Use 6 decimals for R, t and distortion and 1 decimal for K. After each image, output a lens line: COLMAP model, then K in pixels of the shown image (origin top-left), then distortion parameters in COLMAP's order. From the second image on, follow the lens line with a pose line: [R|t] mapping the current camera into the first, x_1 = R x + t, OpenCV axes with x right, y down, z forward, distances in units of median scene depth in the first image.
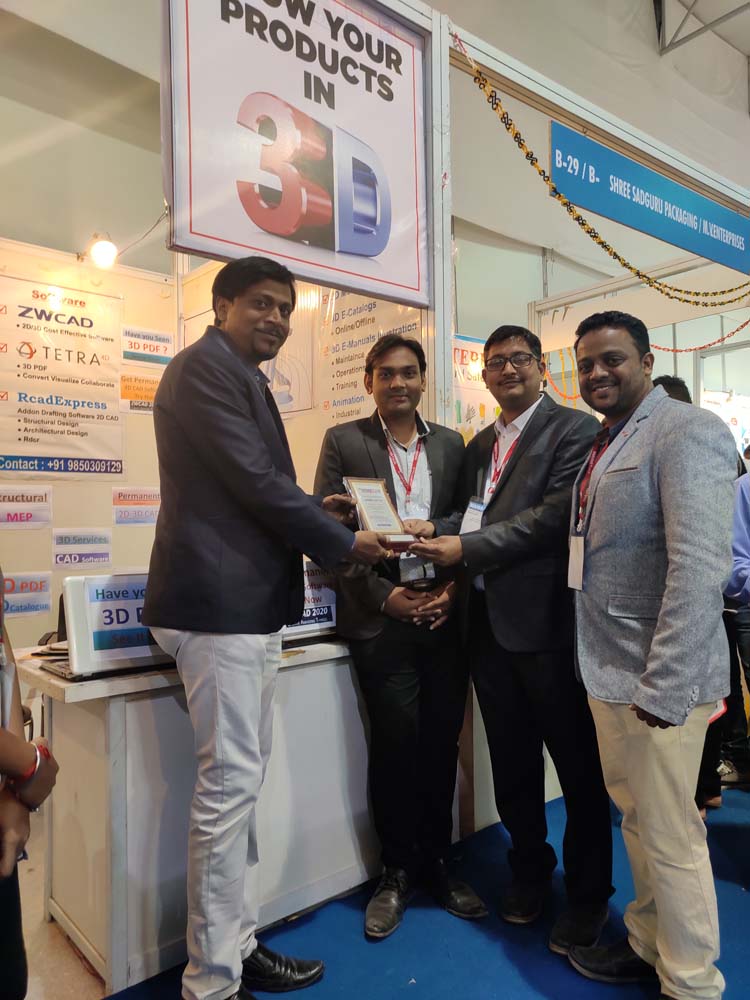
lens RADIAL K [[734.3, 0, 383.7], [0, 734.3, 512.3], [0, 0, 1]] dist [0.024444, 0.004074]
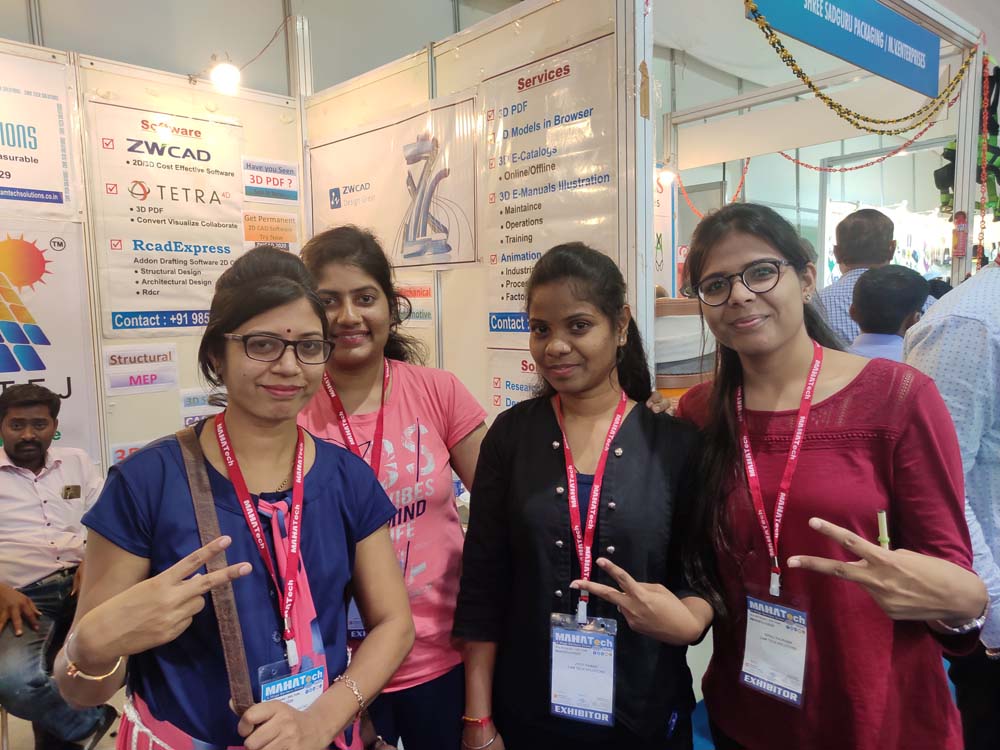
lens RADIAL K [[734.3, 0, 500.0], [0, 734.3, 375.0], [0, 0, 1]] dist [0.024444, 0.004074]
pose [[0.998589, -0.019489, 0.049392, -0.101638], [0.014661, 0.995244, 0.096302, -0.079133], [-0.051034, -0.095442, 0.994126, 0.080956]]
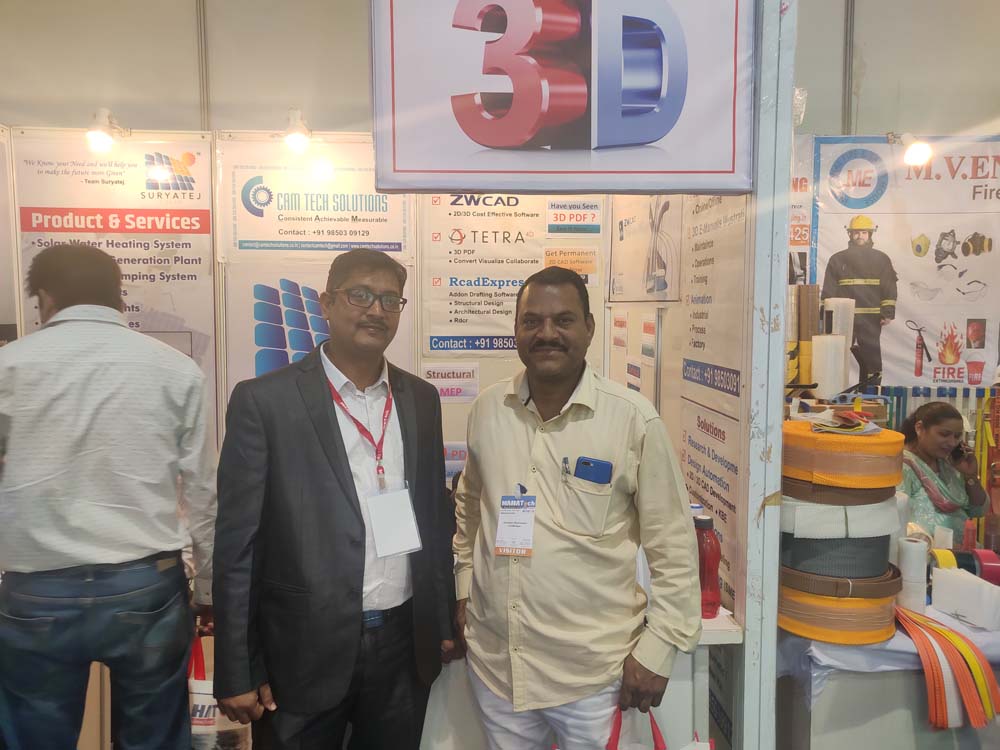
lens RADIAL K [[734.3, 0, 500.0], [0, 734.3, 375.0], [0, 0, 1]] dist [0.024444, 0.004074]
pose [[0.786640, 0.062076, -0.614283, 0.228216], [-0.007113, 0.995778, 0.091518, -0.117986], [0.617371, -0.067622, 0.783761, 0.194782]]
